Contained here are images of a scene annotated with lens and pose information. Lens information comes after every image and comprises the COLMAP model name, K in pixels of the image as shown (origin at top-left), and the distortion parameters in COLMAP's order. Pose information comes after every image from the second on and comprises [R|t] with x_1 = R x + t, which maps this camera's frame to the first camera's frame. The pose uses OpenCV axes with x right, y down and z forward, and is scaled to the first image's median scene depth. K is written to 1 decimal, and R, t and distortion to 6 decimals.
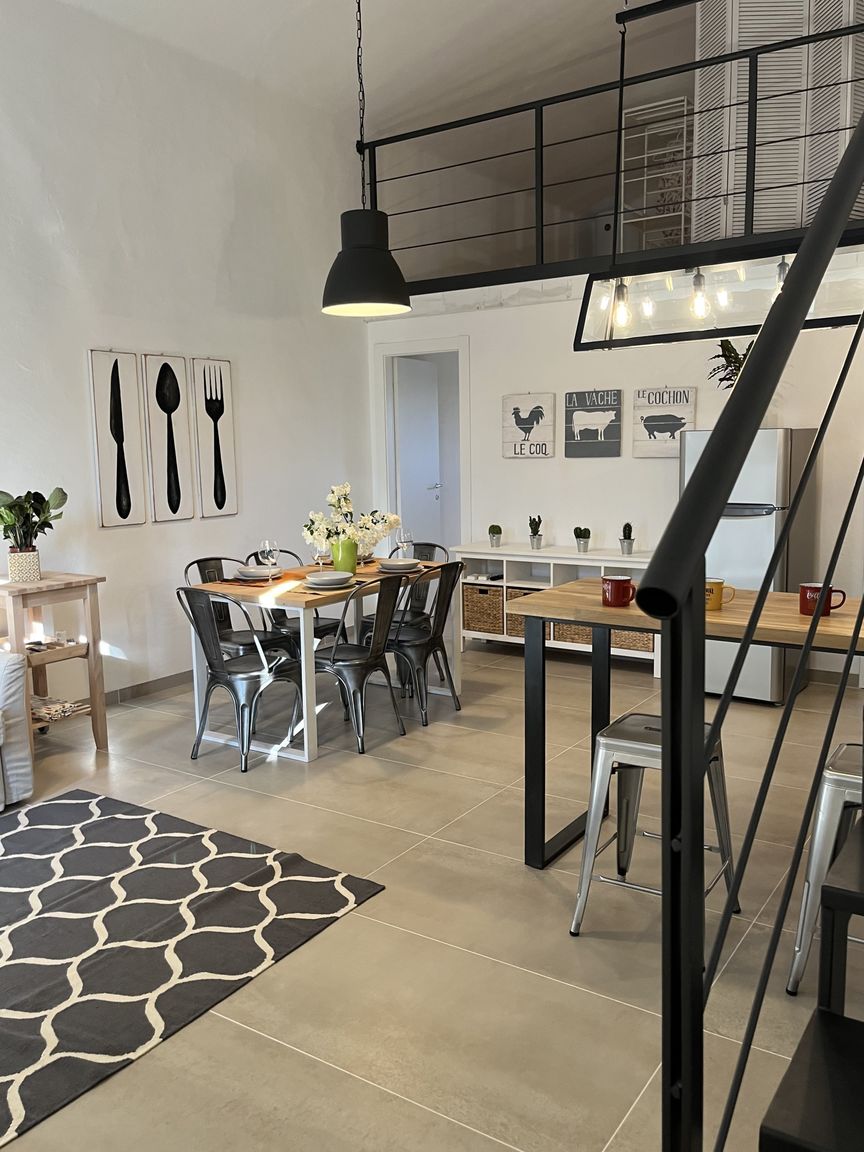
lens RADIAL K [[938.3, 0, 431.1], [0, 938.3, 594.4], [0, 0, 1]] dist [0.031588, -0.117609]
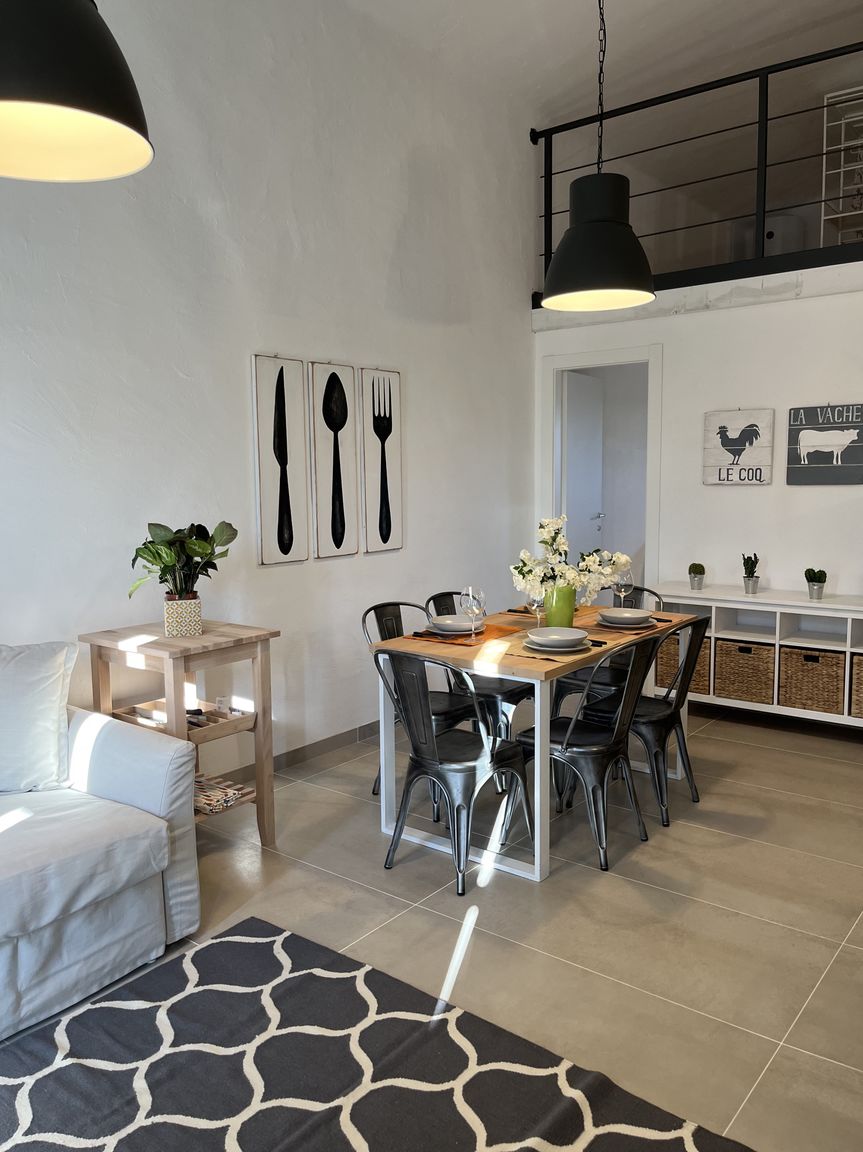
lens RADIAL K [[938.3, 0, 430.6], [0, 938.3, 594.4], [0, 0, 1]] dist [0.031588, -0.117609]
pose [[0.994852, 0.016291, -0.100023, -0.124617], [-0.019095, 0.999449, -0.027142, -0.027296], [0.099526, 0.028913, 0.994615, 0.193641]]
